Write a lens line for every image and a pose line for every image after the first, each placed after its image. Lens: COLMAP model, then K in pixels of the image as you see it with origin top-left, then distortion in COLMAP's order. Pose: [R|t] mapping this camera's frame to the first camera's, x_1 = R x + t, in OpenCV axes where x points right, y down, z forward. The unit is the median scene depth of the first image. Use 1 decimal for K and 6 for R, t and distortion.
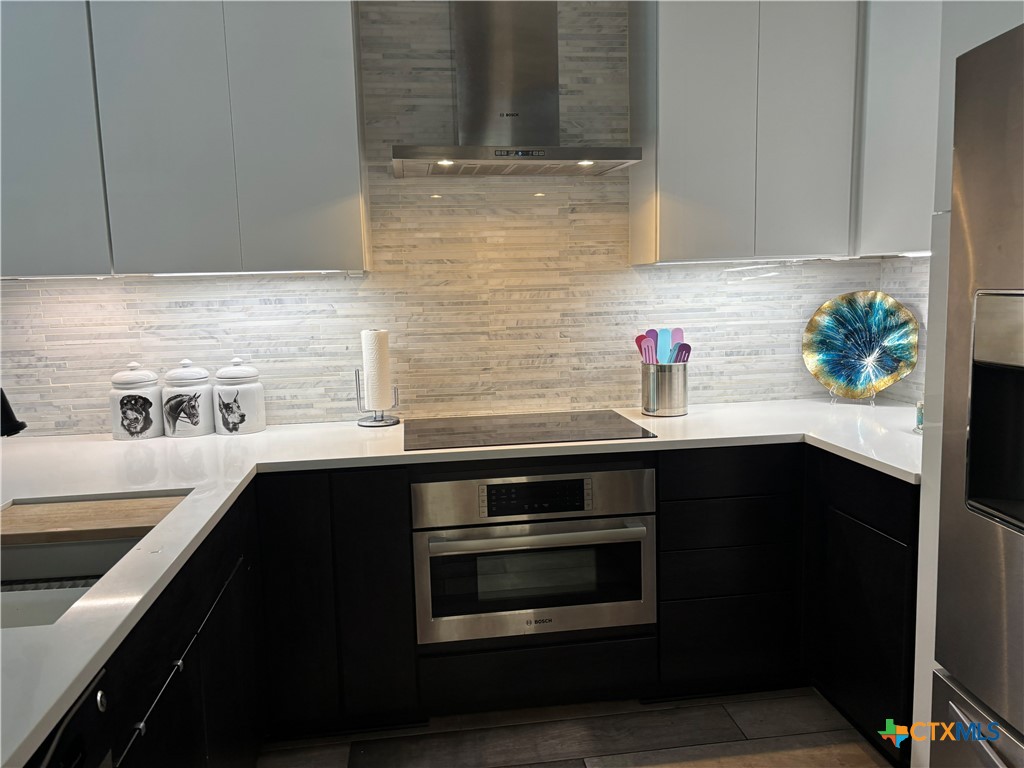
lens RADIAL K [[771.8, 0, 509.1], [0, 771.8, 387.1], [0, 0, 1]] dist [0.041726, -0.046179]
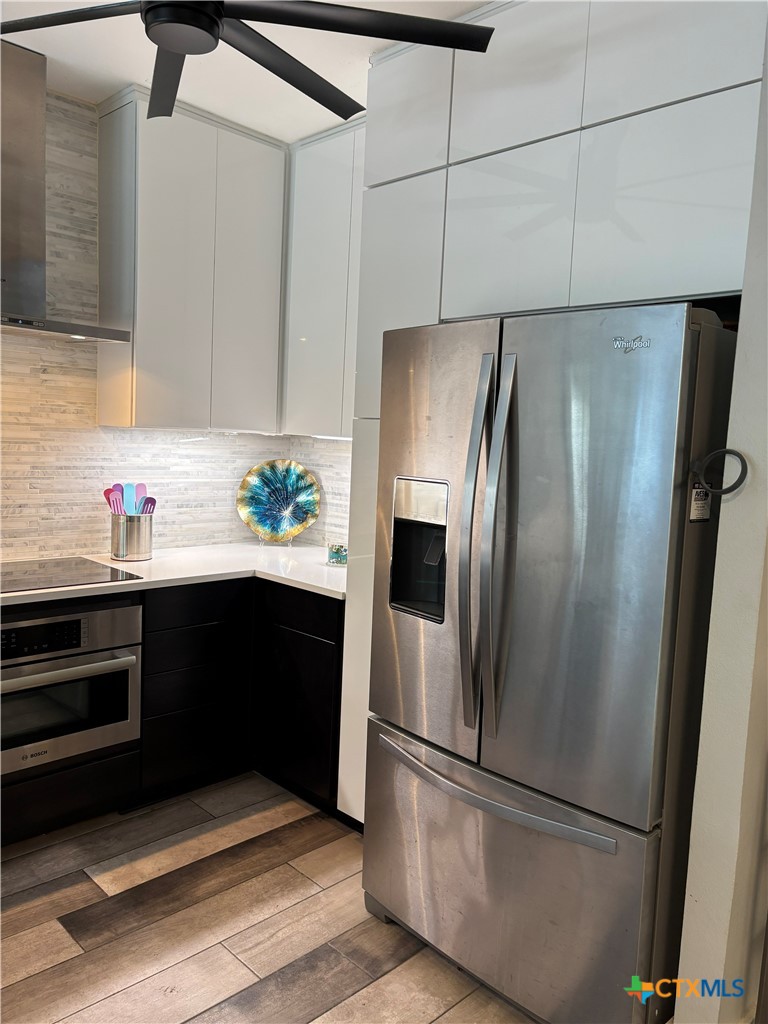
lens RADIAL K [[771.8, 0, 384.7], [0, 771.8, 509.0], [0, 0, 1]] dist [0.041726, -0.046179]
pose [[0.793155, 0.007350, 0.608975, -0.201388], [0.010398, 0.999618, -0.025608, -0.005263], [-0.608931, 0.026643, 0.792776, -0.135907]]
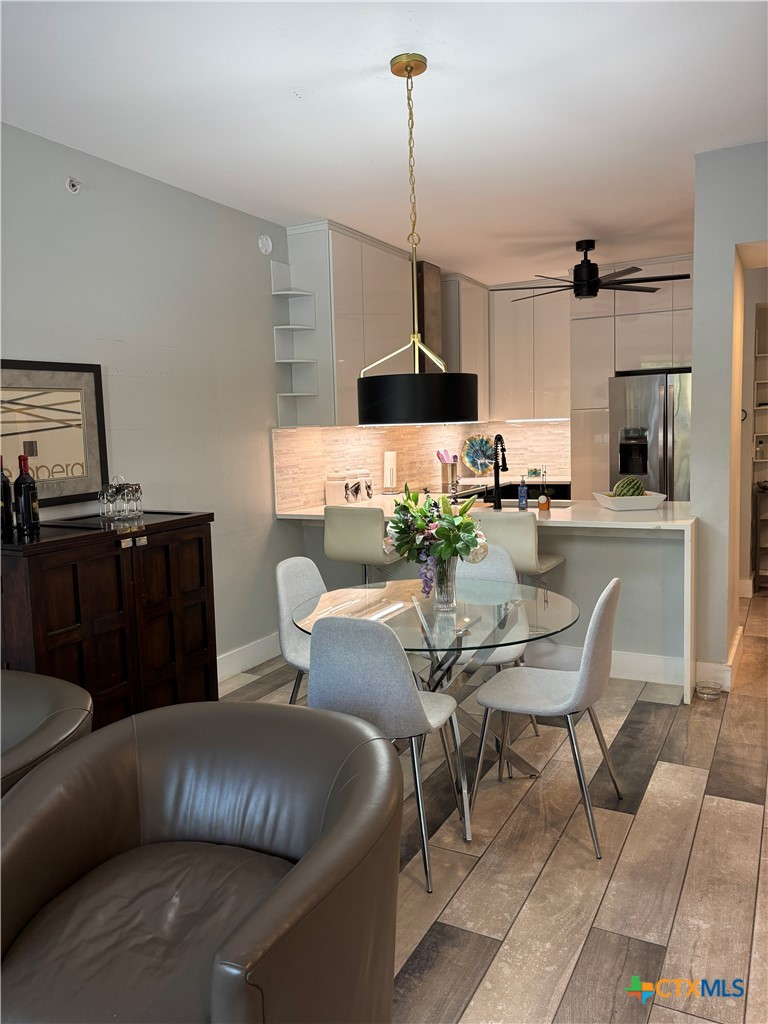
lens RADIAL K [[771.8, 0, 384.3], [0, 771.8, 511.3], [0, 0, 1]] dist [0.041726, -0.046179]
pose [[0.585906, -0.079611, 0.806459, -1.920110], [0.122374, 0.992443, 0.009064, 0.072256], [-0.801086, 0.093379, 0.591220, -0.279014]]
